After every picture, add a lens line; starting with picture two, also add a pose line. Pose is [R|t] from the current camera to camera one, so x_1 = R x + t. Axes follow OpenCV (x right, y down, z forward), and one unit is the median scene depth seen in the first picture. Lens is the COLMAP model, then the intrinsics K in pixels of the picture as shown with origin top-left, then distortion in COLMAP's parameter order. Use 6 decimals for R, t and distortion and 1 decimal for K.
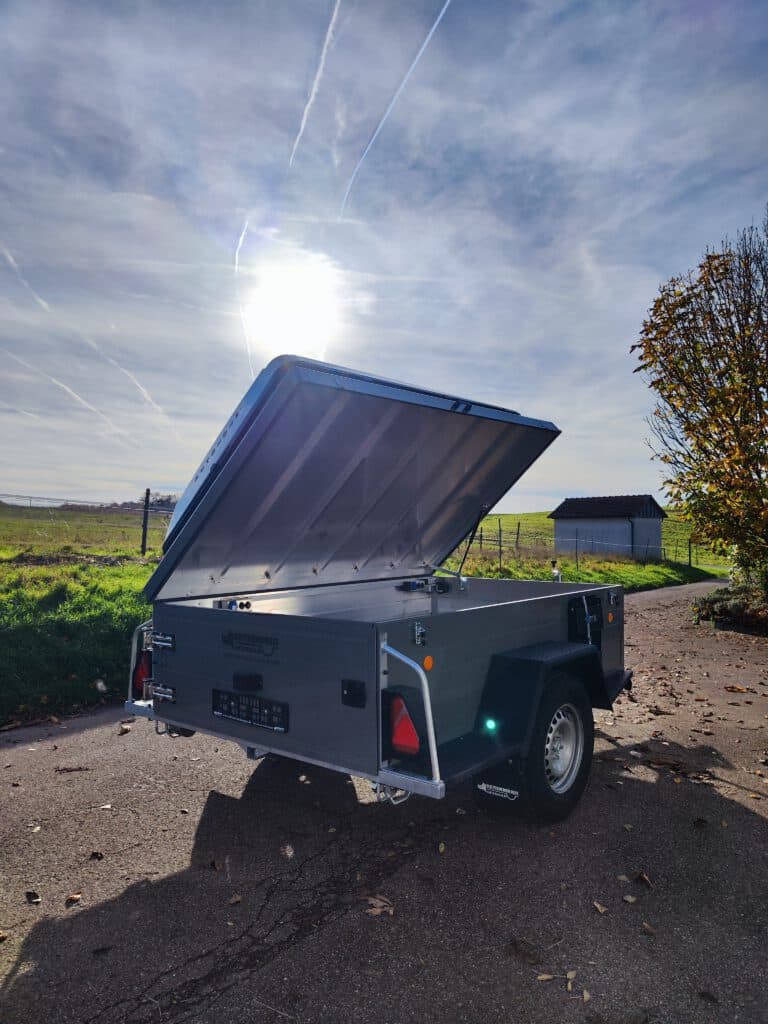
lens RADIAL K [[715.5, 0, 391.4], [0, 715.5, 512.2], [0, 0, 1]] dist [0.004272, -0.001093]
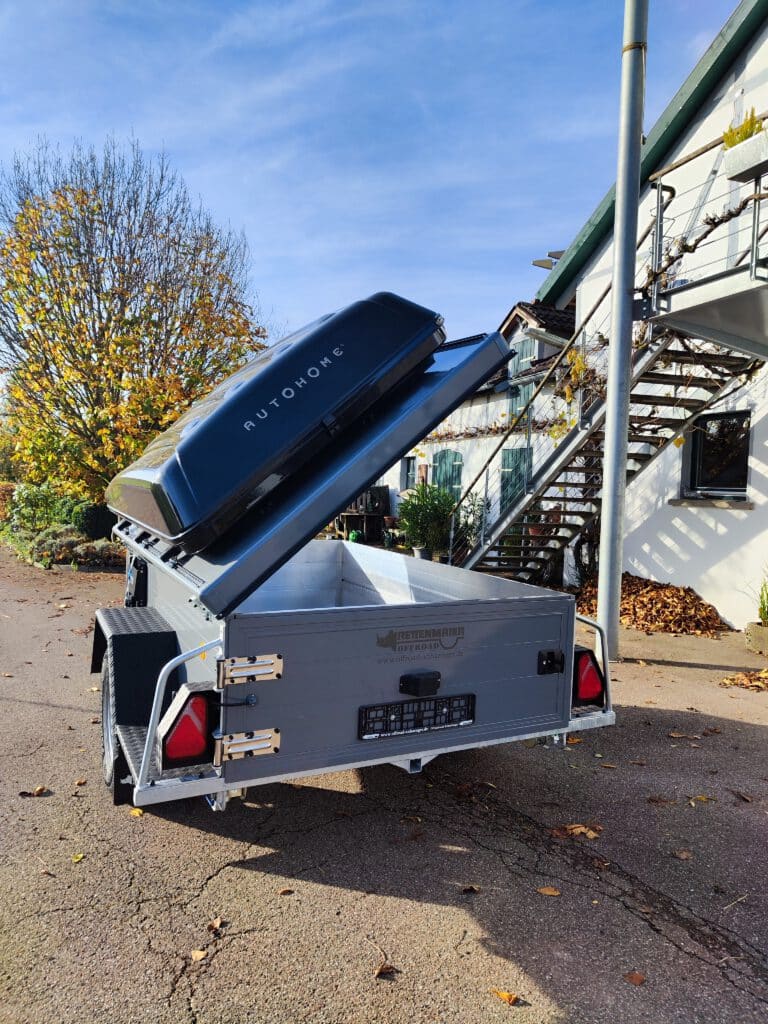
lens RADIAL K [[715.5, 0, 398.4], [0, 715.5, 531.1], [0, 0, 1]] dist [0.004272, -0.001093]
pose [[0.387803, -0.043991, 0.920692, -1.009125], [-0.069262, 0.994646, 0.076698, -0.003730], [-0.919136, -0.093513, 0.382680, 0.746696]]
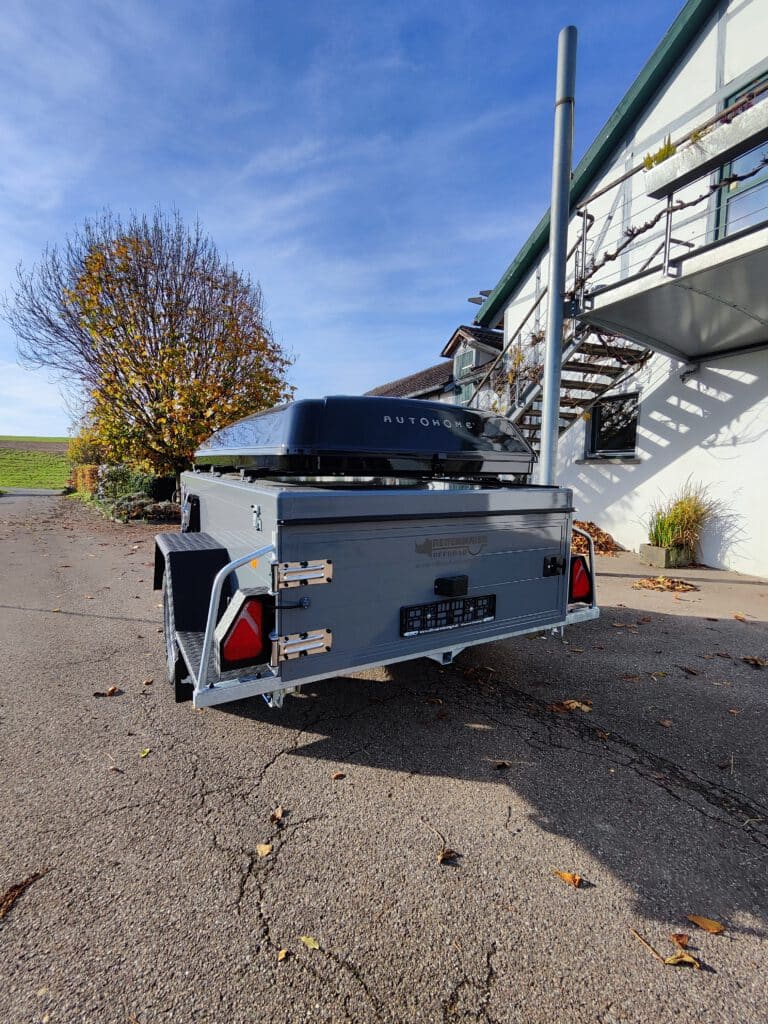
lens RADIAL K [[473.2, 0, 391.9], [0, 473.2, 522.4], [0, 0, 1]] dist [0.006465, -0.003723]
pose [[0.339532, -0.096597, 0.935621, -0.826647], [-0.051122, 0.991347, 0.120902, 0.086848], [-0.939204, -0.088881, 0.331656, 0.907863]]
